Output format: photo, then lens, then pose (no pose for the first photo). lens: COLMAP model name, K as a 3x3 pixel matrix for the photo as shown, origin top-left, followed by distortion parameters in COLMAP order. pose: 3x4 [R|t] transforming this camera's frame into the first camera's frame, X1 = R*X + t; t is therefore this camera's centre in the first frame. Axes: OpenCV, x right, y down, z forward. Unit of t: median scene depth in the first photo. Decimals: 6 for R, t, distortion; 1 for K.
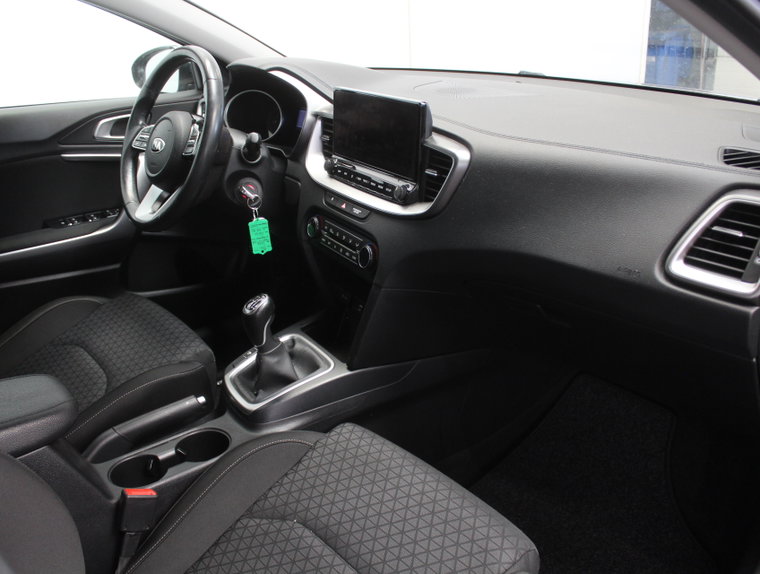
lens RADIAL K [[698.3, 0, 378.2], [0, 698.3, 292.0], [0, 0, 1]] dist [-0.123660, 0.000000]
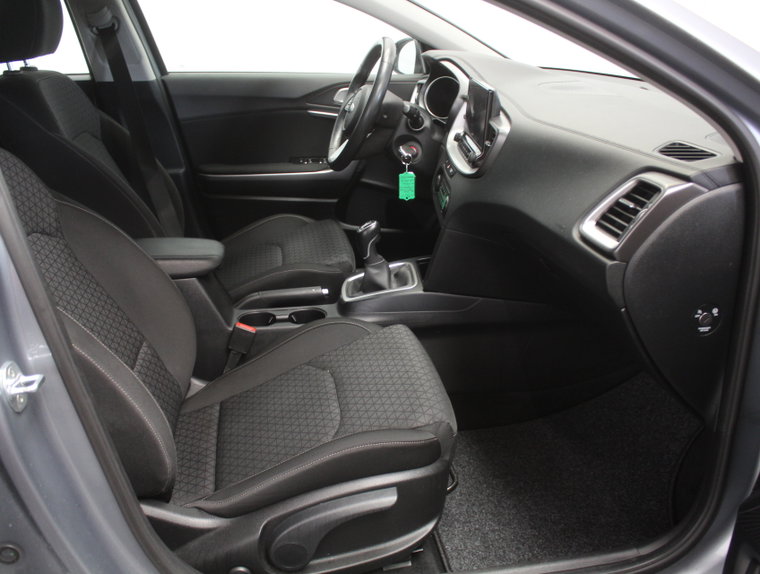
lens RADIAL K [[698.3, 0, 382.1], [0, 698.3, 284.6], [0, 0, 1]] dist [-0.123660, 0.000000]
pose [[0.867132, 0.205737, -0.453601, 0.451868], [-0.209410, 0.976892, 0.042762, 0.058010], [0.451917, 0.057908, 0.890178, -0.179761]]
